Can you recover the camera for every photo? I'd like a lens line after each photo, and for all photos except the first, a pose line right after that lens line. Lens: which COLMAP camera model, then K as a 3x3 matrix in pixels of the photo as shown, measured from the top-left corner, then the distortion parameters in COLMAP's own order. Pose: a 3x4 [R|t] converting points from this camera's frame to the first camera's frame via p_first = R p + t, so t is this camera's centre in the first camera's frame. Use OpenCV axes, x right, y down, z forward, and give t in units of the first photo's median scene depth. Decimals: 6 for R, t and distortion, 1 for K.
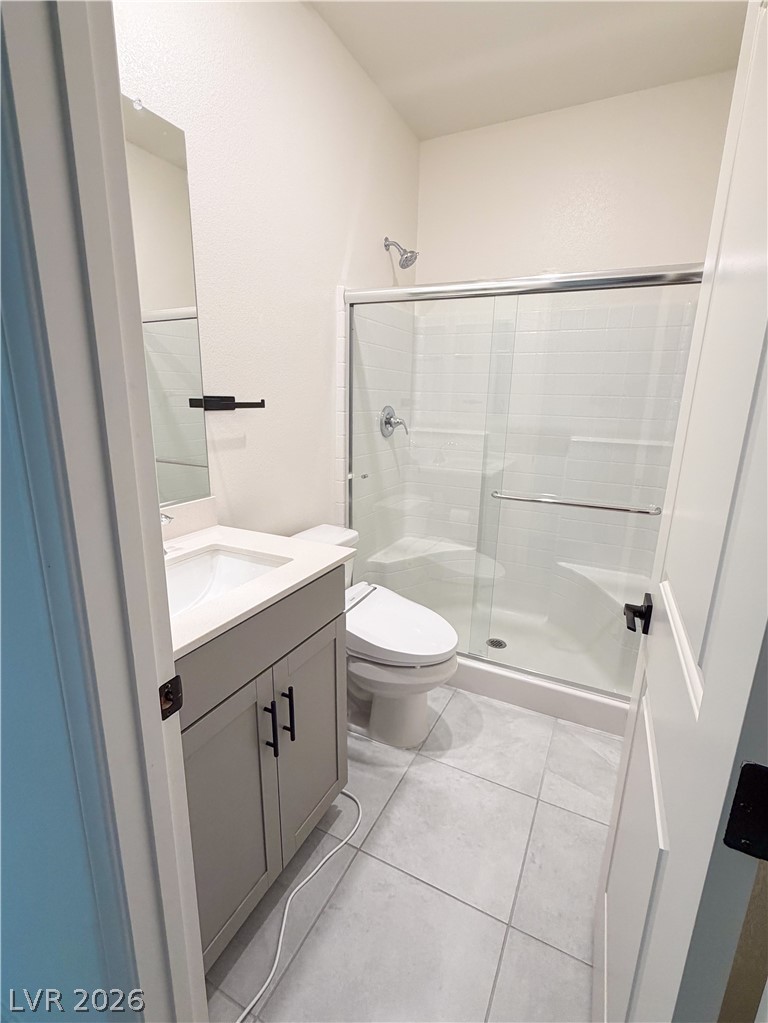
lens RADIAL K [[467.8, 0, 384.0], [0, 467.8, 511.5], [0, 0, 1]] dist [-0.001424, -0.000191]
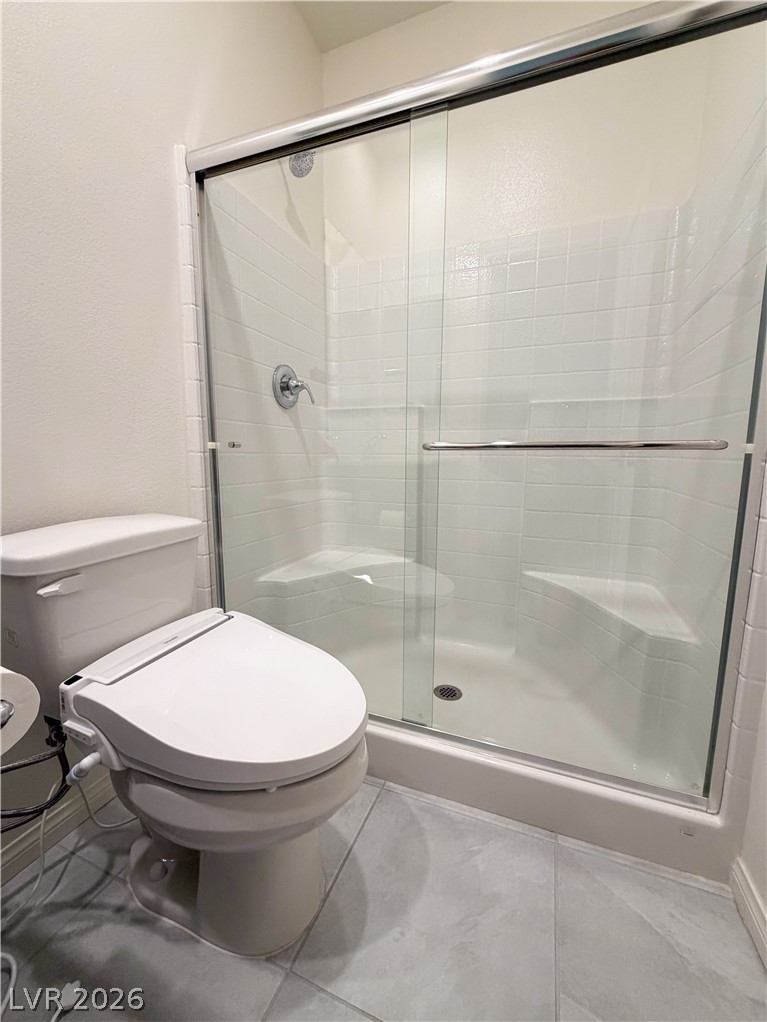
lens RADIAL K [[408.6, 0, 383.5], [0, 408.6, 511.0], [0, 0, 1]] dist [-0.007509, -0.000026]
pose [[0.995859, -0.028158, 0.086442, 0.112720], [0.037024, 0.994019, -0.102735, 0.081962], [-0.083032, 0.105510, 0.990946, 0.424994]]
